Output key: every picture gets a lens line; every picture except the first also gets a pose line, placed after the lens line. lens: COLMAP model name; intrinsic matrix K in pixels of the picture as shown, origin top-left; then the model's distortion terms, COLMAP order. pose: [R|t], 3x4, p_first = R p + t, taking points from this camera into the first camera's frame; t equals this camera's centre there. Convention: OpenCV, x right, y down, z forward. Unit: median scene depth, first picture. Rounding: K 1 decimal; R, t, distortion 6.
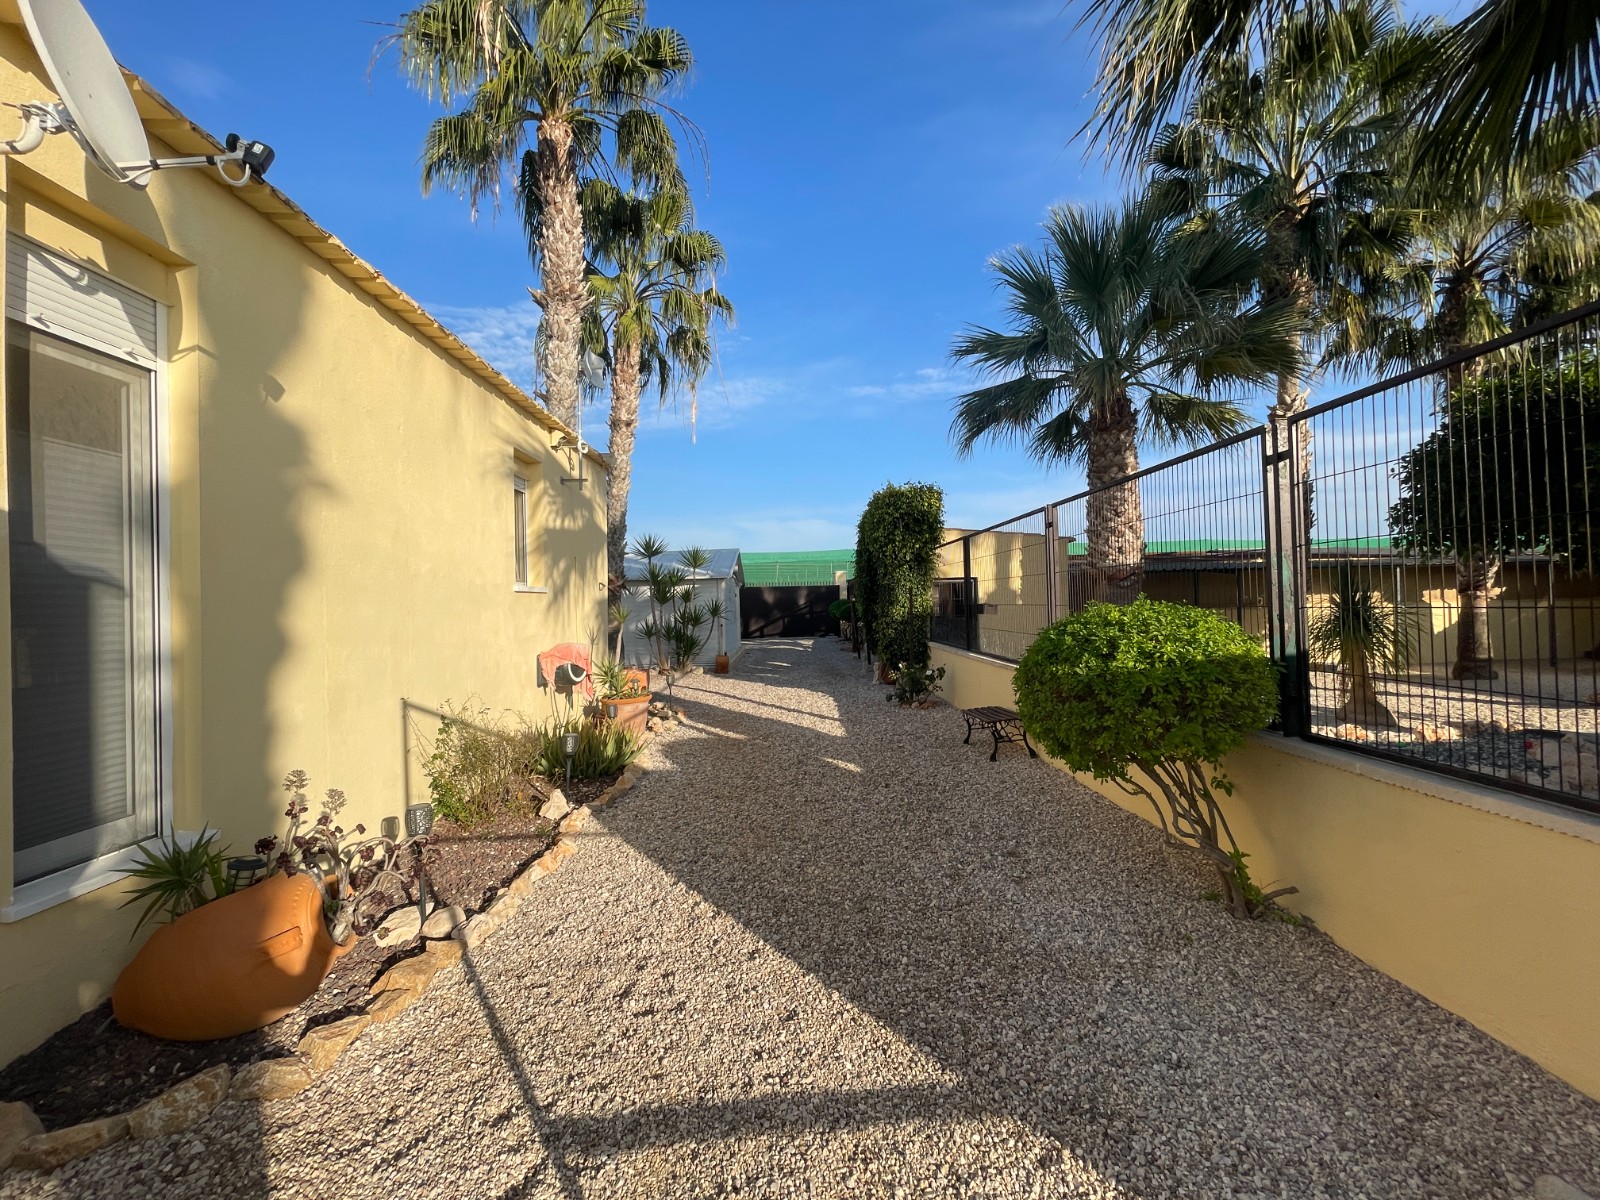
lens RADIAL K [[640.9, 0, 796.7], [0, 640.9, 597.0], [0, 0, 1]] dist [-0.000618, -0.000159]
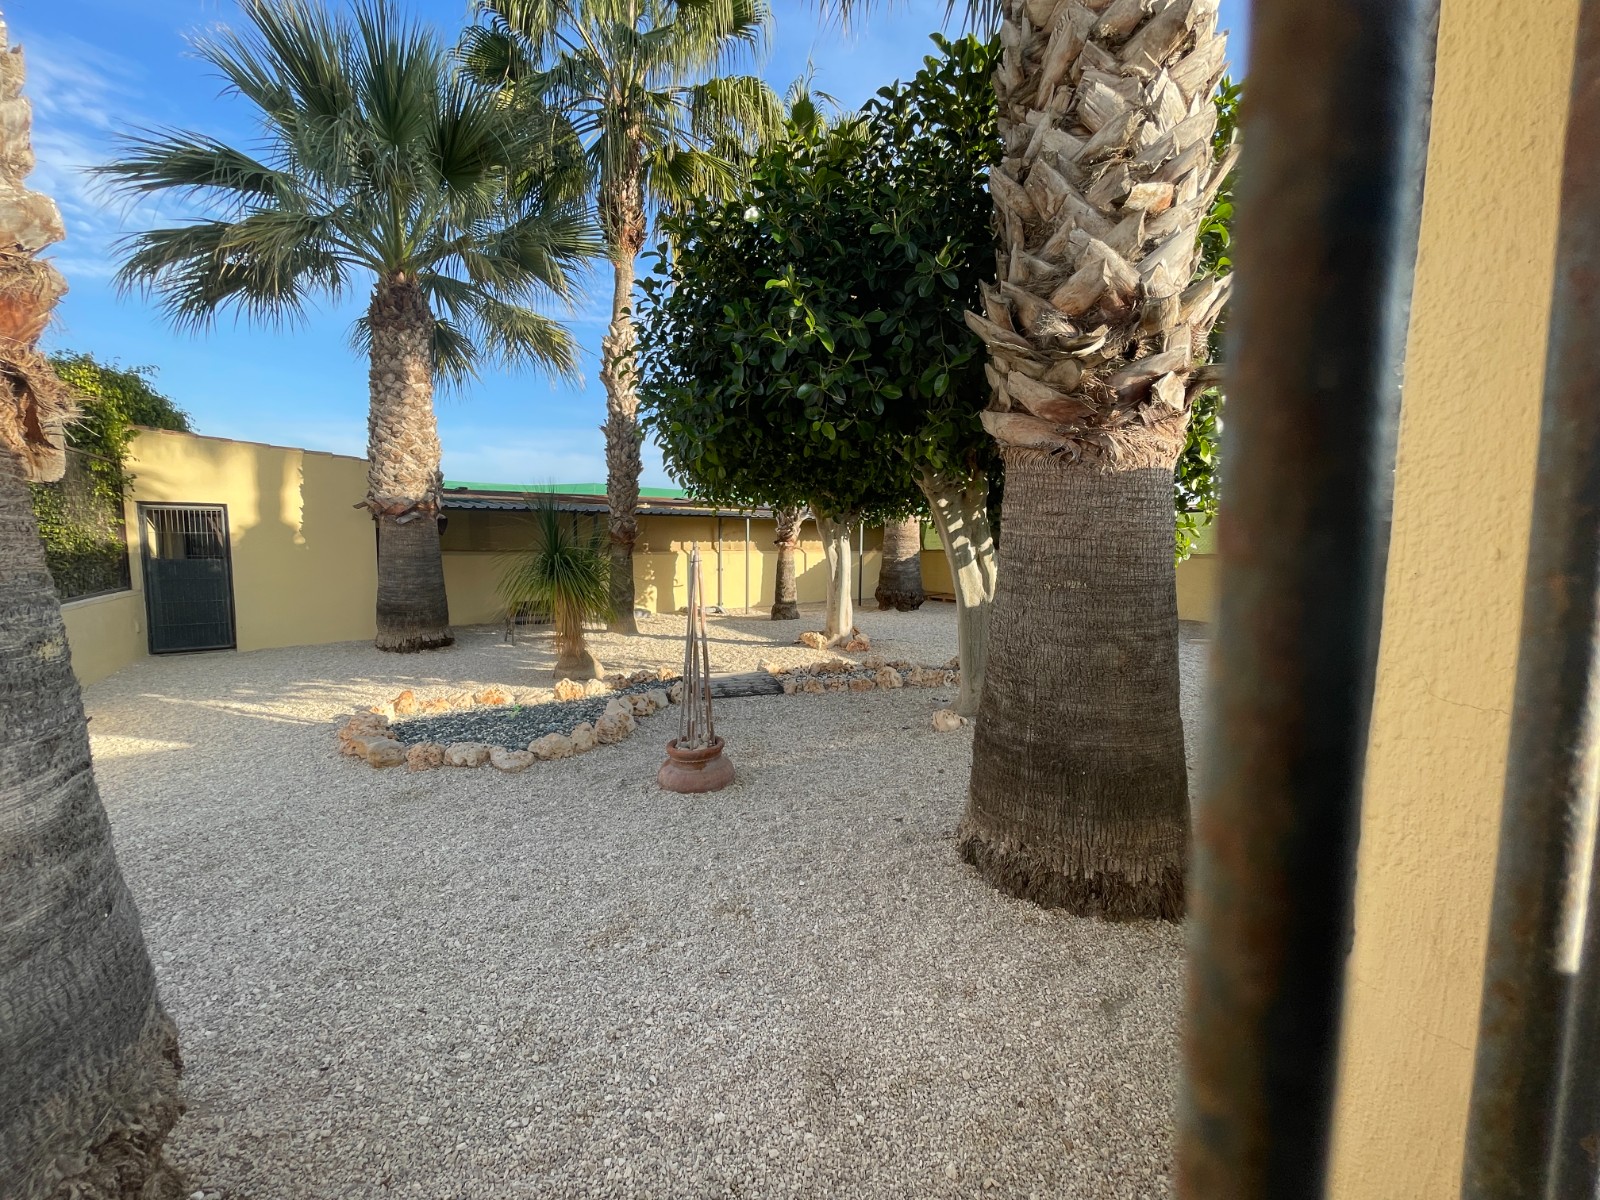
lens RADIAL K [[654.2, 0, 800.8], [0, 654.2, 600.6], [0, 0, 1]] dist [-0.001365, -0.000237]
pose [[0.848225, -0.017531, 0.529346, 0.496914], [-0.032466, 0.995852, 0.085004, -0.005863], [-0.528640, -0.089288, 0.844137, 0.008946]]
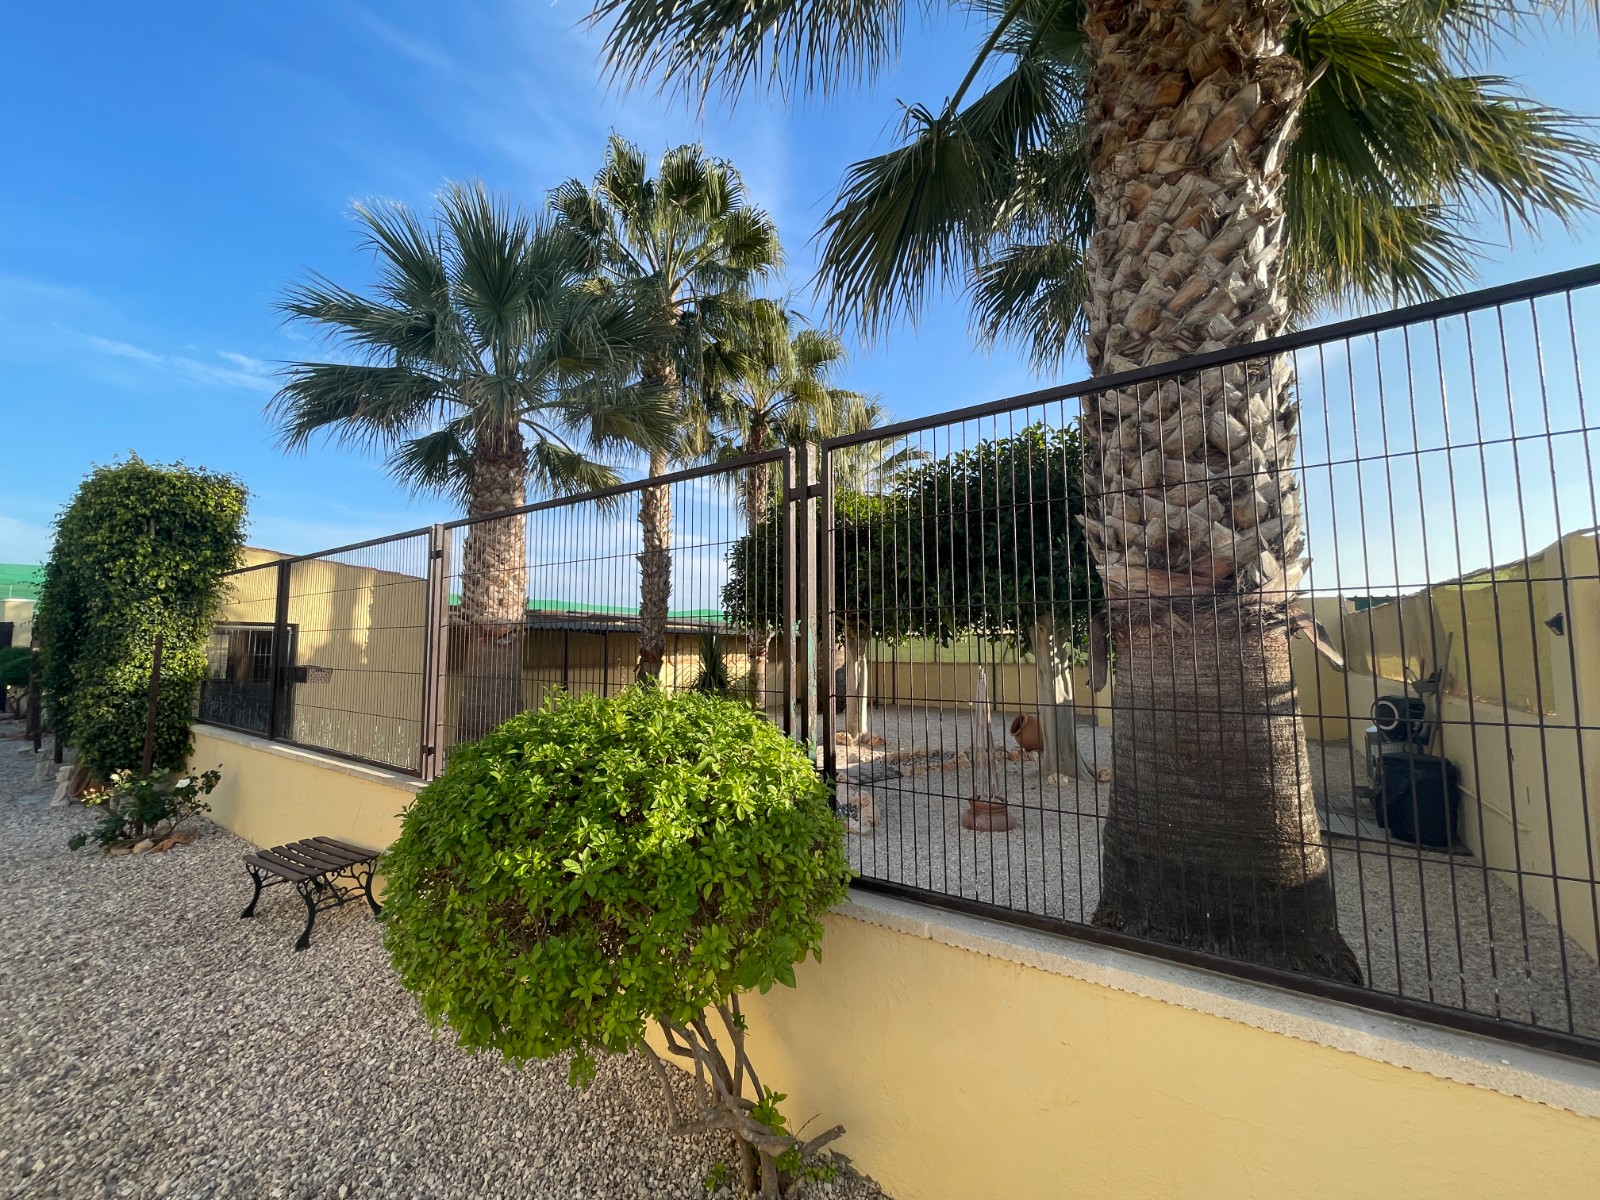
lens RADIAL K [[643.9, 0, 792.1], [0, 643.9, 596.8], [0, 0, 1]] dist [-0.003257, -0.000049]
pose [[0.595127, 0.091848, 0.798365, 0.046512], [-0.024887, 0.995077, -0.095928, -0.007385], [-0.803246, 0.037220, 0.594483, 0.171982]]
